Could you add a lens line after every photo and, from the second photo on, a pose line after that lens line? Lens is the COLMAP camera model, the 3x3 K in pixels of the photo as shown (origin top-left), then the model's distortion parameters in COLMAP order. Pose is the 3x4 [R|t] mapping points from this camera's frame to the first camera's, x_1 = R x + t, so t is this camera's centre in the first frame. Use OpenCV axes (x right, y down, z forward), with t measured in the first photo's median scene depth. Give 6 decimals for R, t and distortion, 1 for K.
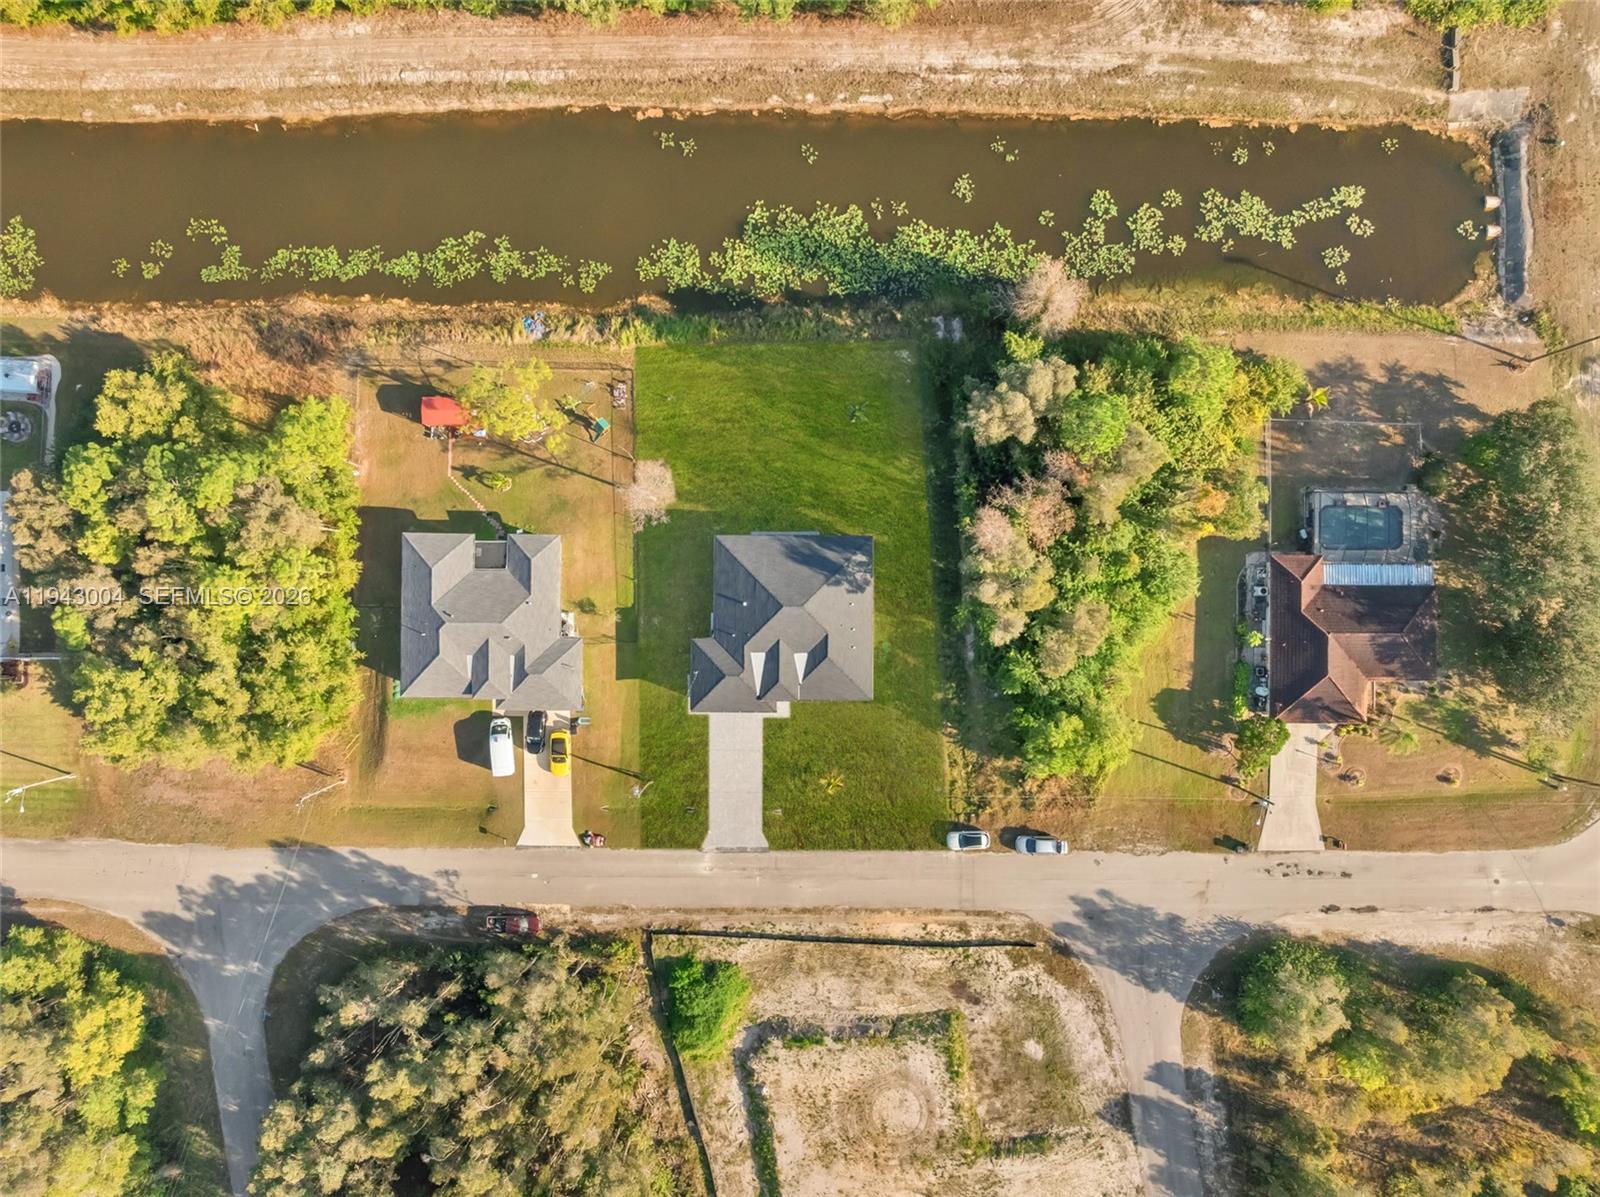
lens RADIAL K [[1130.6, 0, 807.1], [0, 1130.6, 592.7], [0, 0, 1]] dist [-0.050315, 0.022790]
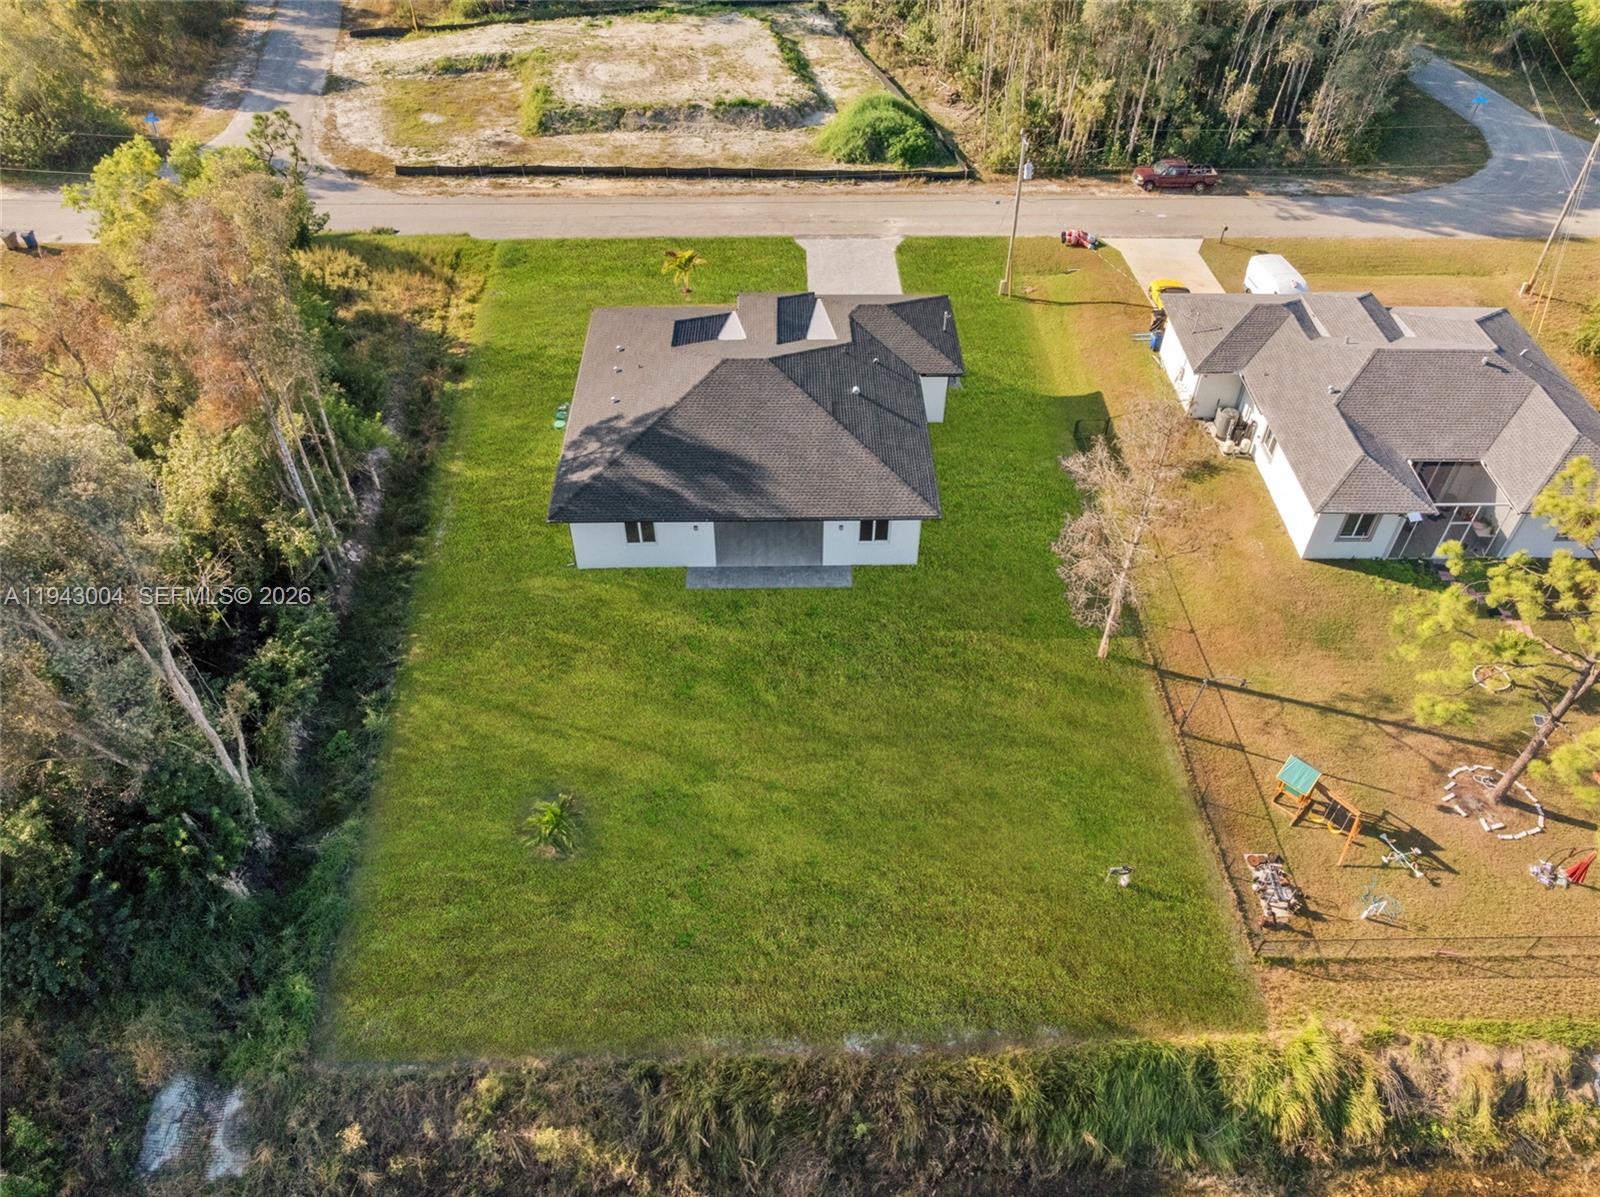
lens RADIAL K [[1129.7, 0, 800.0], [0, 1129.7, 598.5], [0, 0, 1]] dist [-0.060898, 0.030837]
pose [[-0.999739, 0.012998, -0.018765, -0.023025], [-0.022512, -0.697509, 0.716222, -0.347162], [-0.003779, 0.716458, 0.697620, 0.714363]]
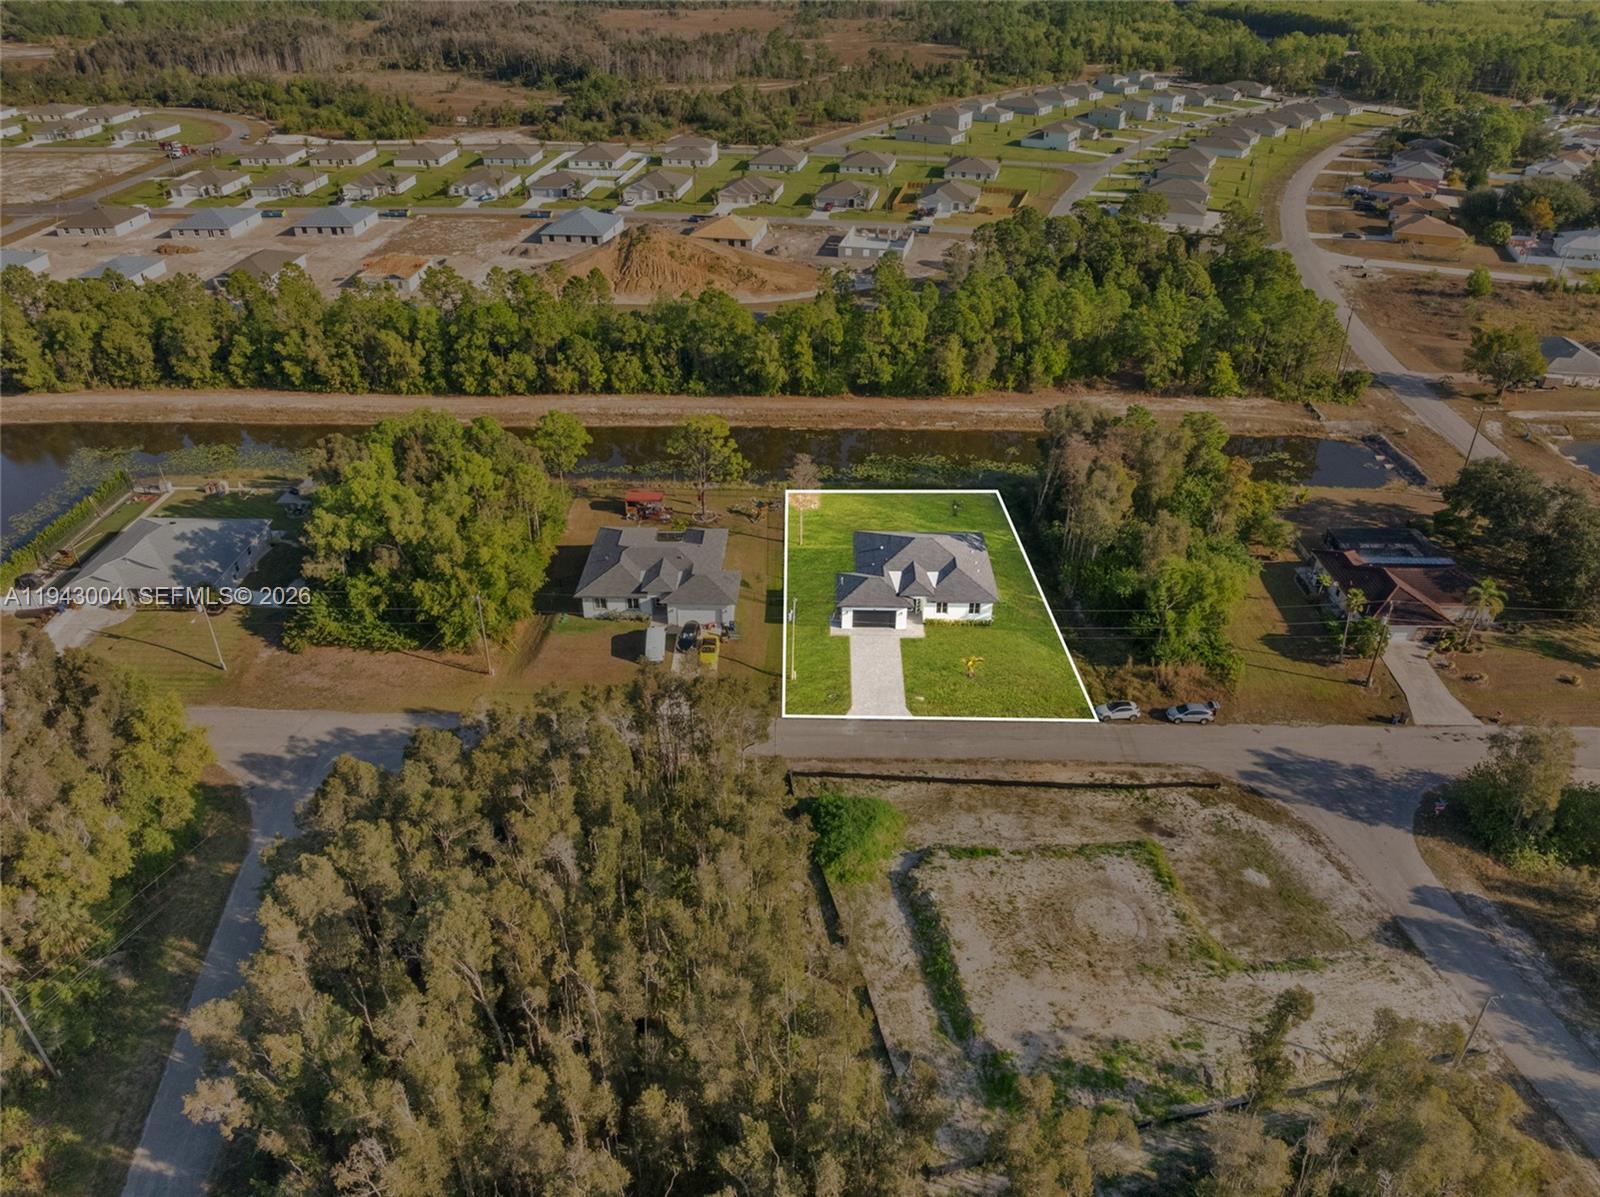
lens RADIAL K [[1116.9, 0, 803.7], [0, 1116.9, 608.7], [0, 0, 1]] dist [-0.037010, -0.002214]
pose [[0.999947, 0.009334, -0.004356, -0.125818], [-0.008675, 0.535174, -0.844697, 0.988327], [-0.005553, 0.844690, 0.535227, 0.405560]]
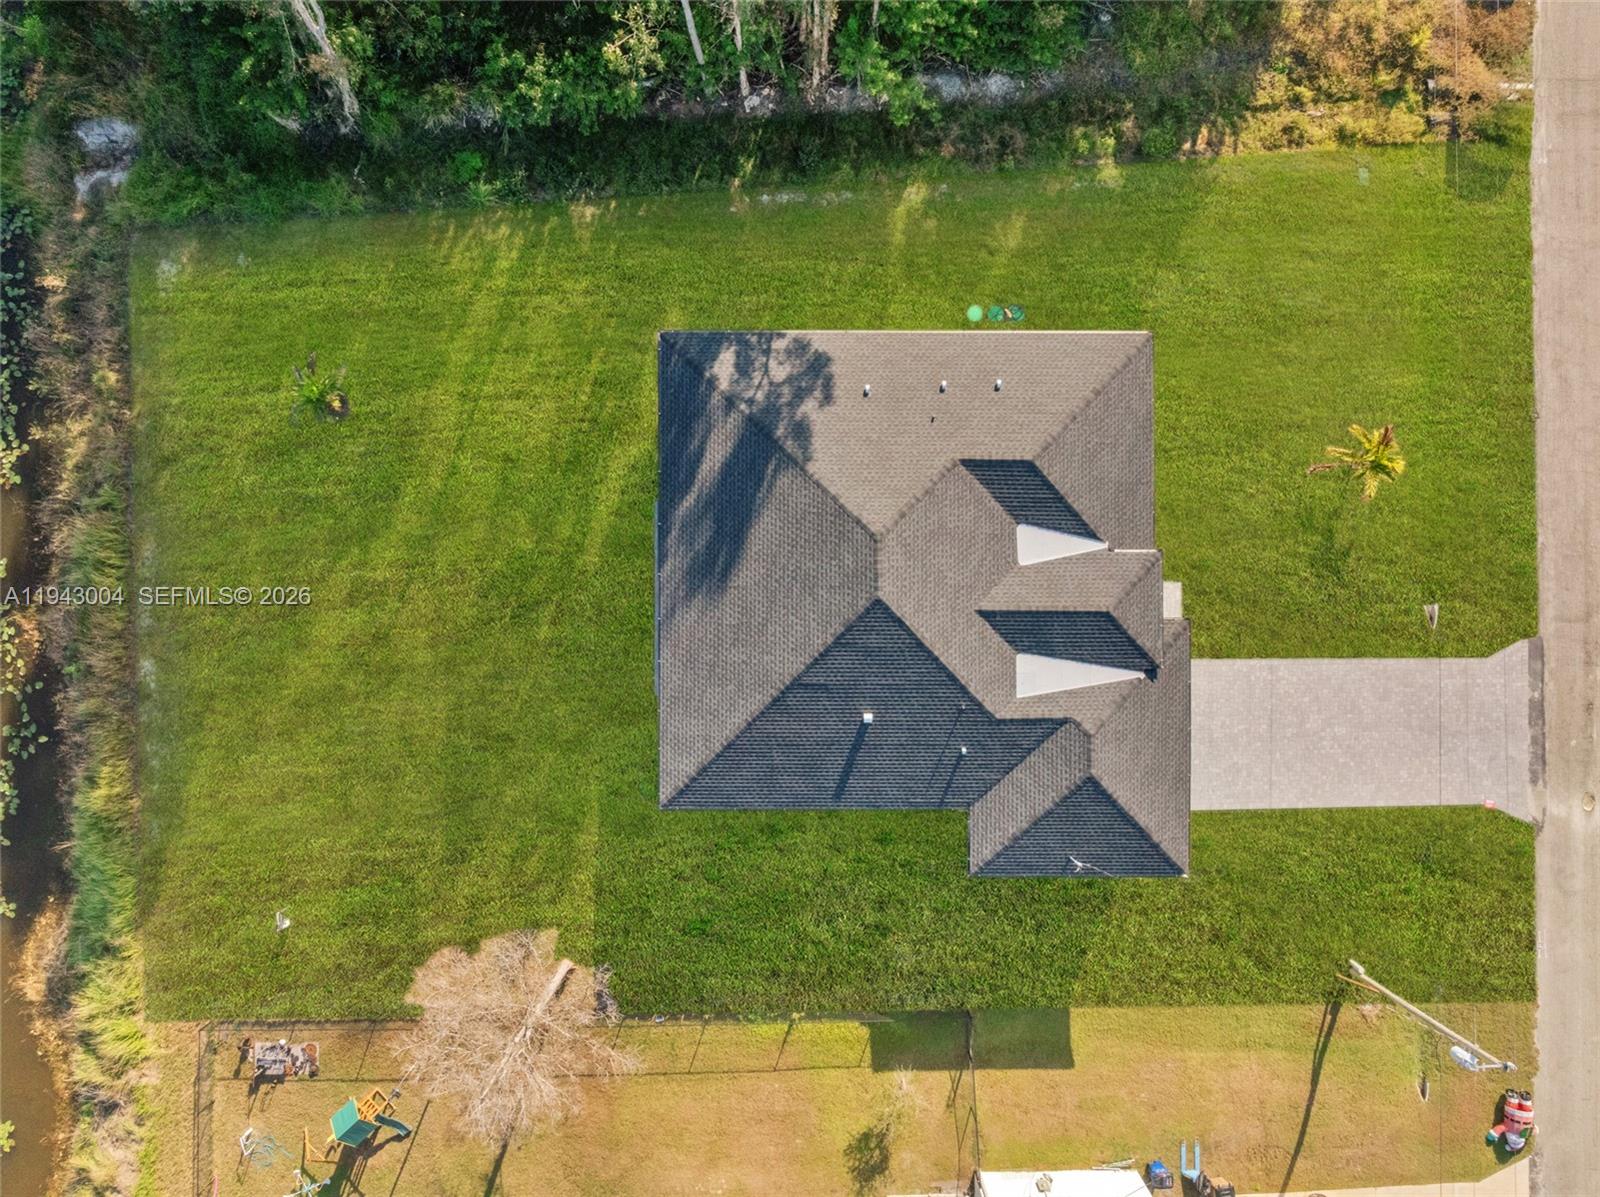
lens RADIAL K [[1130.6, 0, 807.1], [0, 1130.6, 592.7], [0, 0, 1]] dist [-0.050315, 0.022790]
pose [[-0.003864, -0.999953, 0.008912, -0.021141], [0.999965, -0.003797, 0.007479, -0.009230], [-0.007445, 0.008940, 0.999932, 0.643511]]
